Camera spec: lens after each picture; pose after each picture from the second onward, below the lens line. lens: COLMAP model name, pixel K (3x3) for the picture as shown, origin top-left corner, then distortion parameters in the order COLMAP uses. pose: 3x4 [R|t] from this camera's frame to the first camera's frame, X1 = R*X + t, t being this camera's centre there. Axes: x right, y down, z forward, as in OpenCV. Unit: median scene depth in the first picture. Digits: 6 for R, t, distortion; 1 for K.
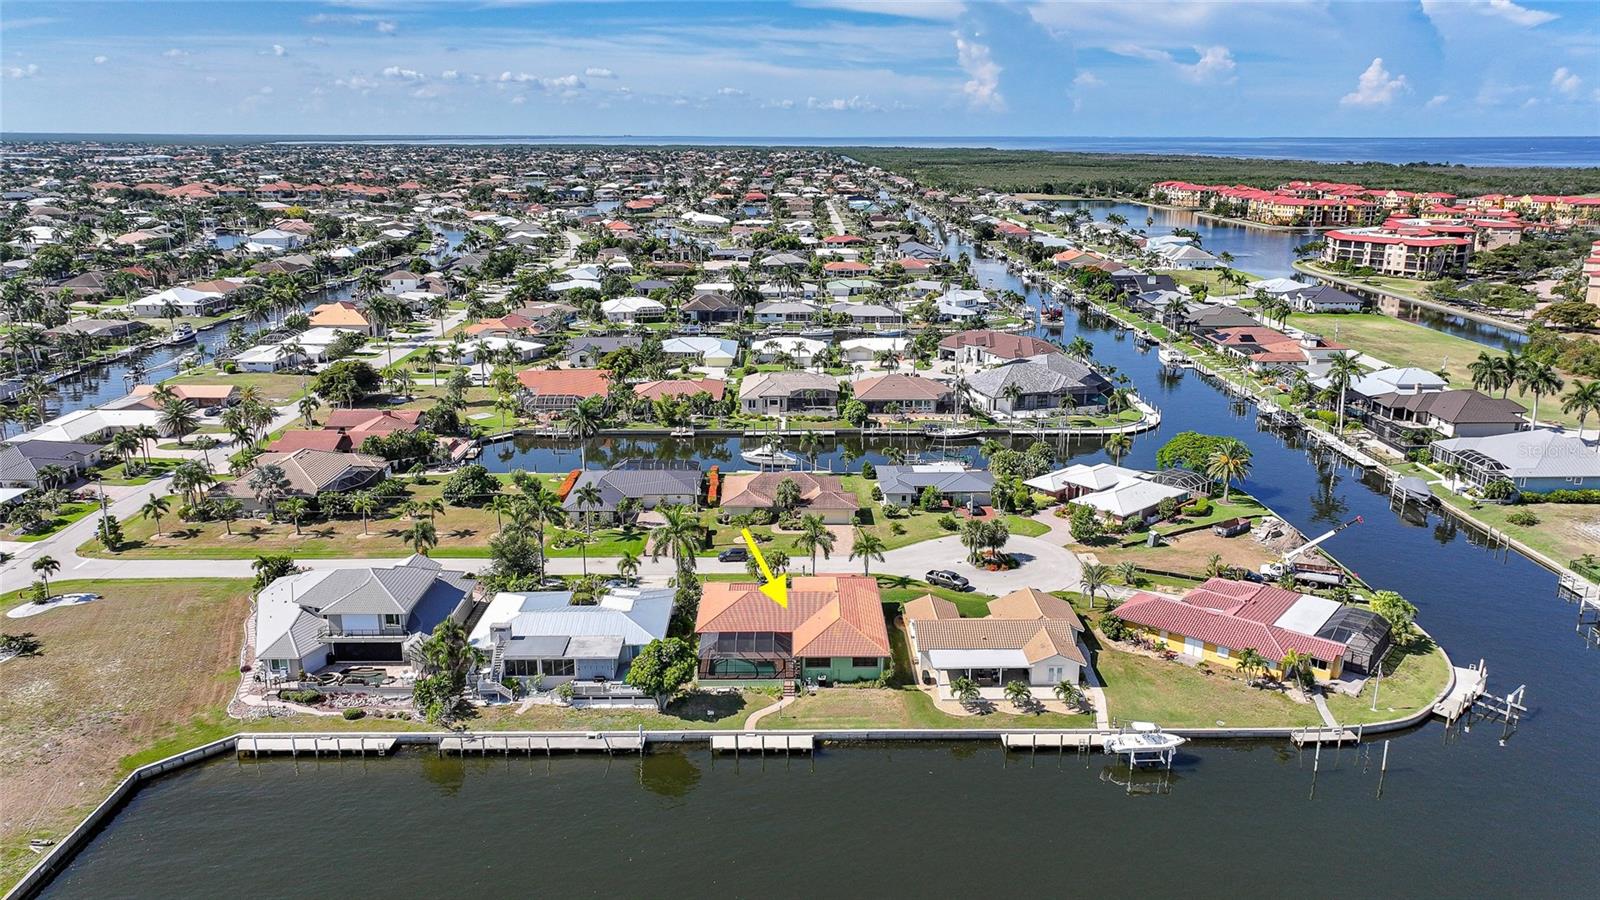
lens RADIAL K [[1123.7, 0, 806.3], [0, 1123.7, 448.6], [0, 0, 1]] dist [0.004157, 0.007342]
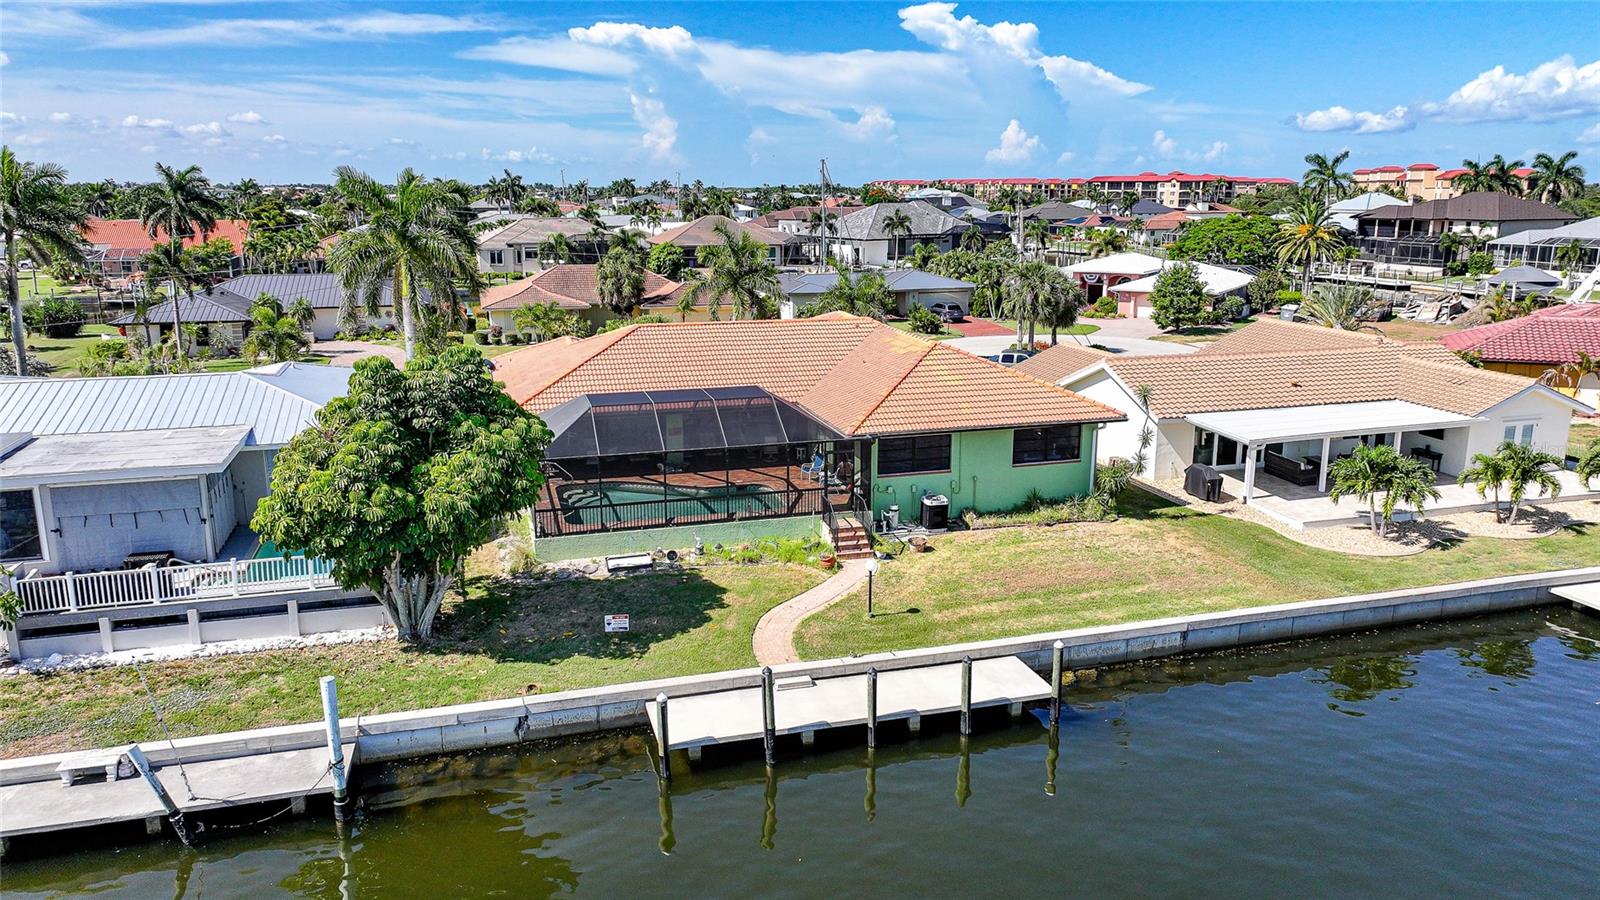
lens RADIAL K [[1118.5, 0, 806.2], [0, 1118.5, 450.2], [0, 0, 1]] dist [0.001555, 0.008060]
pose [[0.962318, -0.062210, 0.264716, -0.075713], [0.074456, 0.996557, -0.036472, 0.144444], [-0.261536, 0.054807, 0.963637, 0.511782]]
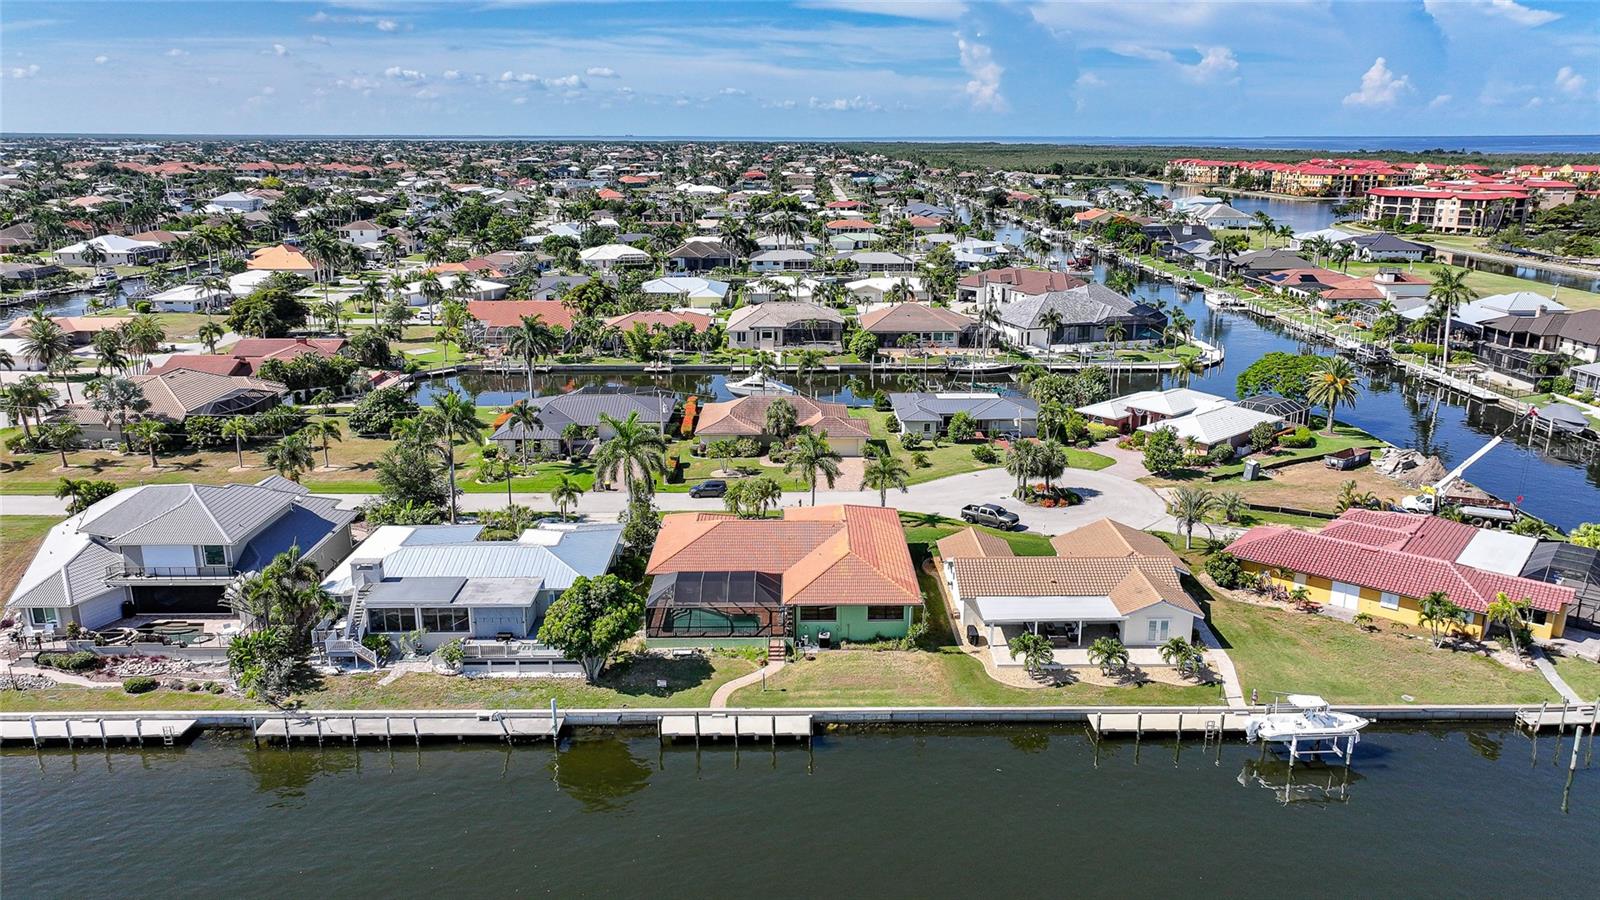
lens RADIAL K [[1122.1, 0, 806.7], [0, 1122.1, 447.9], [0, 0, 1]] dist [-0.005964, 0.023418]
pose [[0.999999, -0.000247, -0.001488, 0.002990], [0.000244, 0.999997, -0.002405, 0.064863], [0.001489, 0.002405, 0.999996, 0.220233]]
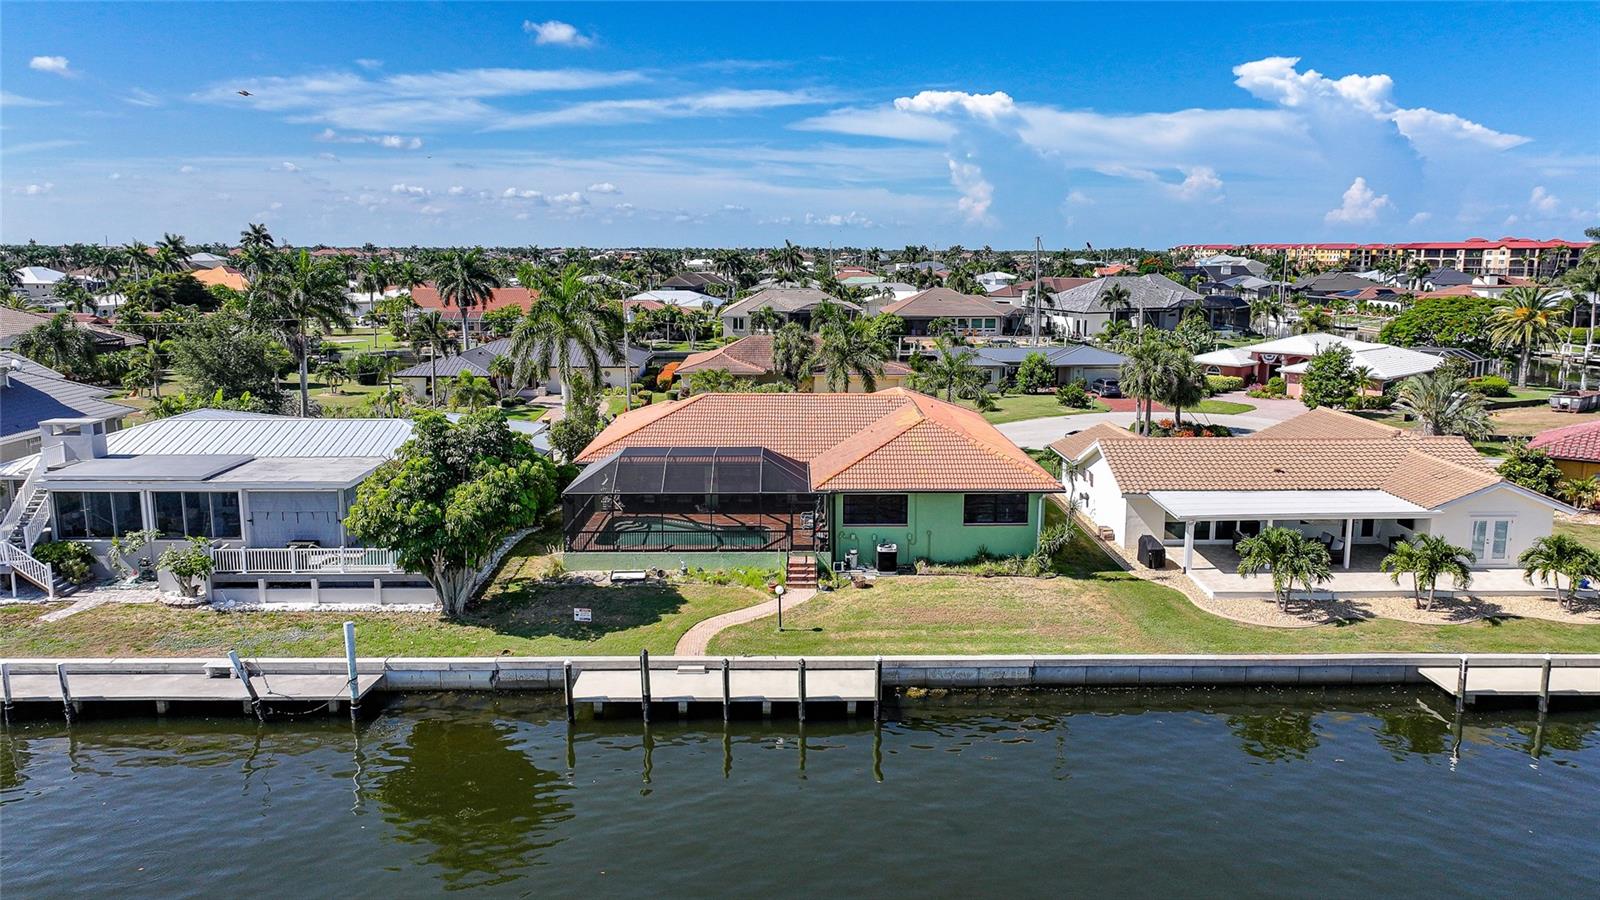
lens RADIAL K [[1118.5, 0, 806.2], [0, 1118.5, 450.2], [0, 0, 1]] dist [0.001555, 0.008060]
pose [[0.999997, 0.000499, 0.002239, -0.010598], [-0.000274, 0.995026, -0.099610, 0.151868], [-0.002278, 0.099609, 0.995024, 0.447066]]
